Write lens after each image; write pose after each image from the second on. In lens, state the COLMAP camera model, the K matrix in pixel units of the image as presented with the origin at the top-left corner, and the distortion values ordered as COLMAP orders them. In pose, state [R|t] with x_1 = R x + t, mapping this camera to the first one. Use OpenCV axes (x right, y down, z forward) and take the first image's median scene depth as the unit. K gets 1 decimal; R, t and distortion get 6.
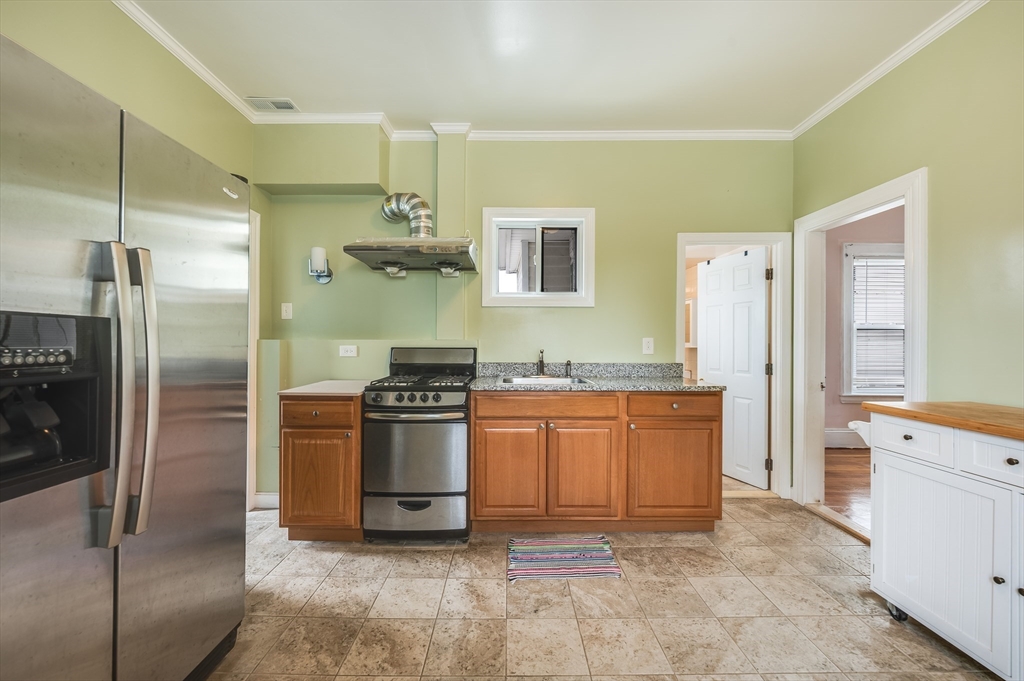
lens RADIAL K [[408.7, 0, 508.7], [0, 408.7, 344.8], [0, 0, 1]] dist [-0.000354, 0.000155]
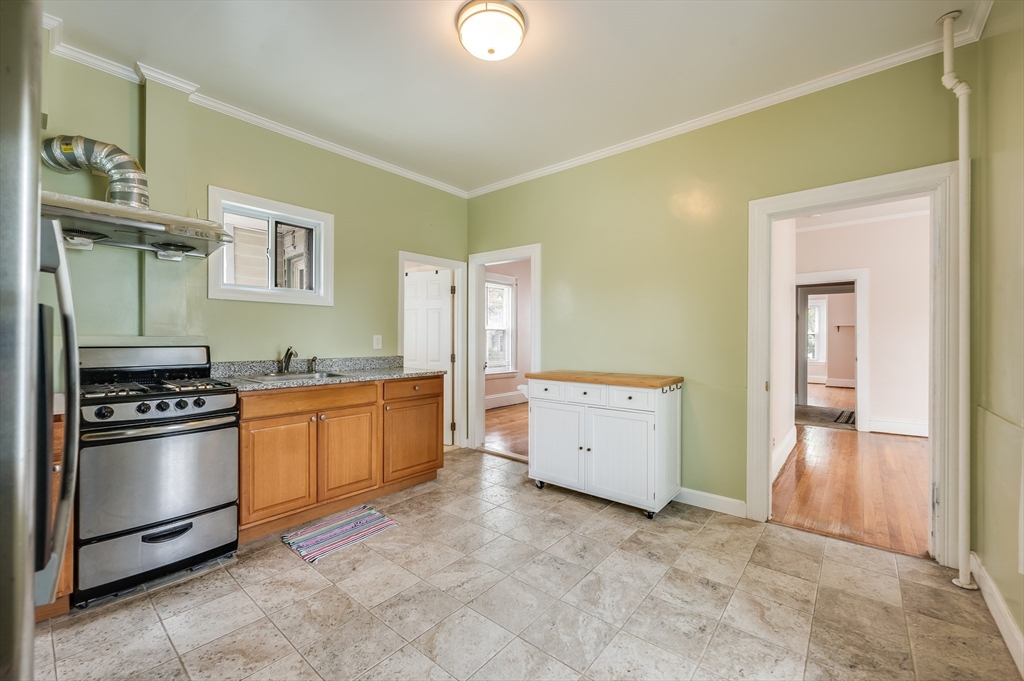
lens RADIAL K [[412.9, 0, 511.6], [0, 412.9, 341.7], [0, 0, 1]] dist [0.000235, 0.000198]
pose [[0.646733, -0.006146, 0.762692, -0.397821], [0.001848, 0.999977, 0.006490, -0.006849], [-0.762714, -0.002788, 0.646729, -0.082433]]
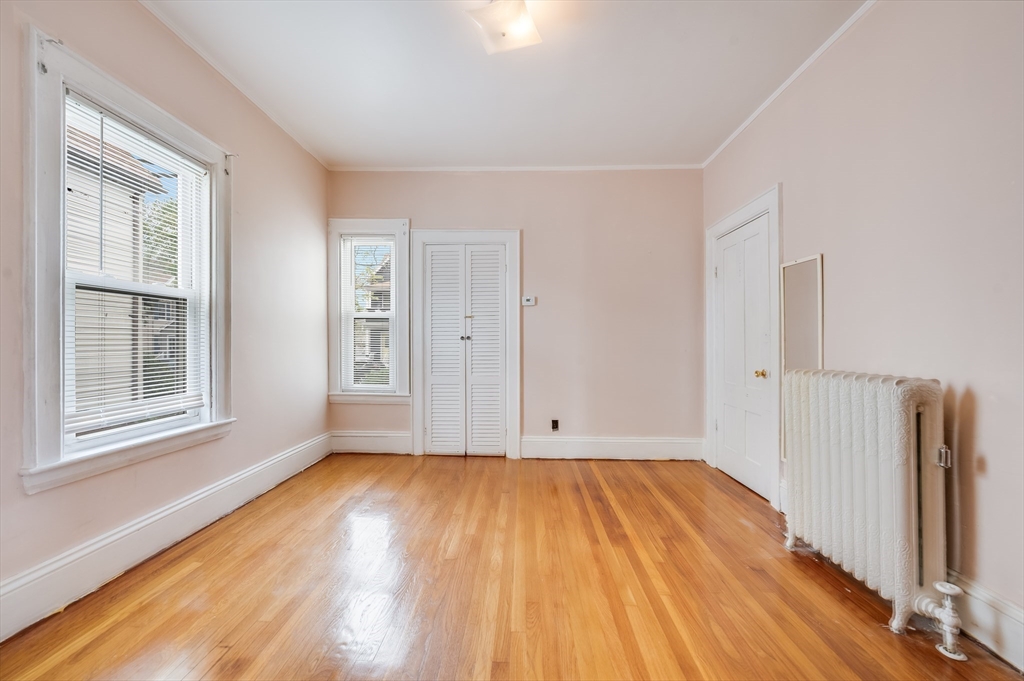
lens RADIAL K [[412.9, 0, 511.6], [0, 412.9, 341.7], [0, 0, 1]] dist [0.000235, 0.000198]
pose [[0.037186, 0.000131, 0.999308, 0.881413], [0.002431, 0.999997, -0.000221, 0.031402], [-0.999305, 0.002437, 0.037185, 1.058278]]
